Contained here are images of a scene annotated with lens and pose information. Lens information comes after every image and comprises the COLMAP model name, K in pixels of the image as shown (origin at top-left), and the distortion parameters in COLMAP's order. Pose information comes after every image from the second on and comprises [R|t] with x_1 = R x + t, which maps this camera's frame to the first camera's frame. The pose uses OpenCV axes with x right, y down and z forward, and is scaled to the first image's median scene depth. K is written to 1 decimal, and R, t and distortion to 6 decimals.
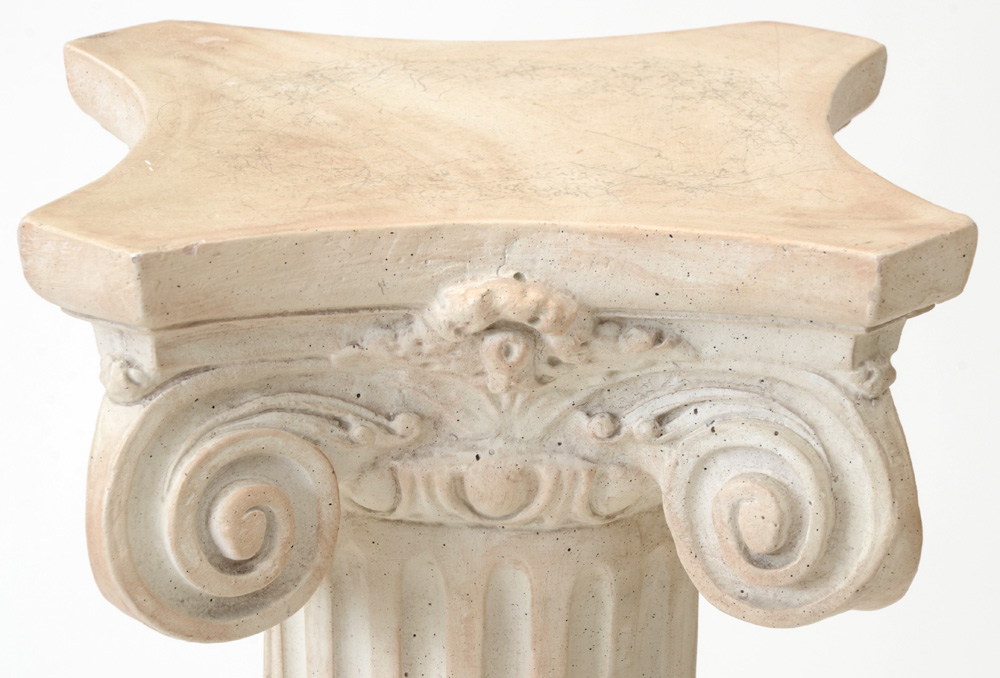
lens RADIAL K [[3785.1, 0, 500.0], [0, 3785.1, 339.0], [0, 0, 1]] dist [0.889504, -2.371405]
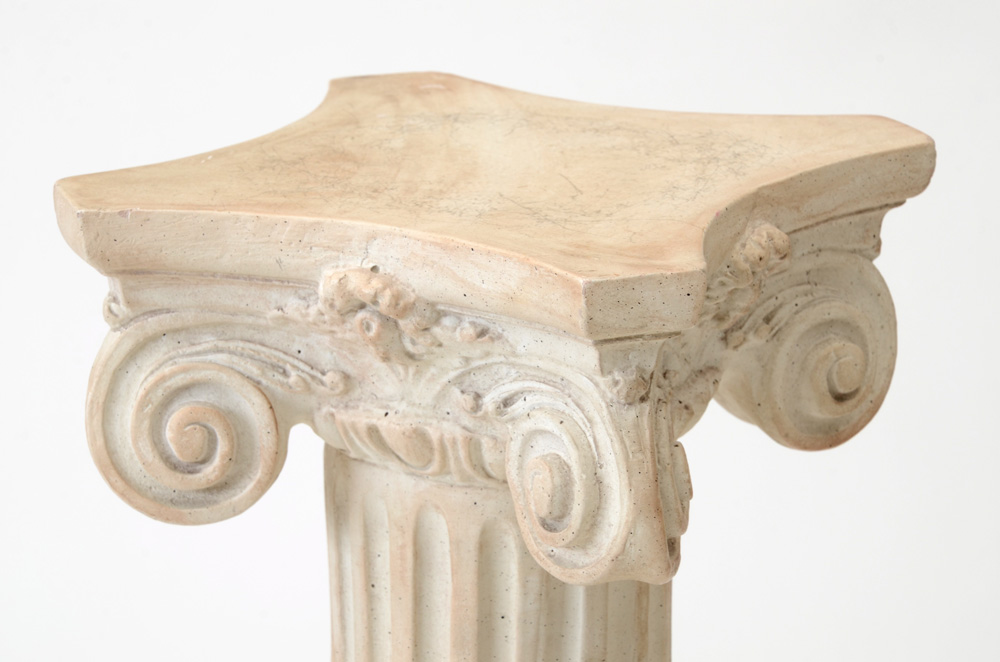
lens RADIAL K [[3468.0, 0, 500.0], [0, 3468.0, 331.0], [0, 0, 1]] dist [0.808437, -0.155619]
pose [[0.869560, 0.125378, -0.477647, 0.588621], [-0.142615, 0.989778, 0.000176, -0.001901], [0.472787, 0.067966, 0.878552, -0.001025]]
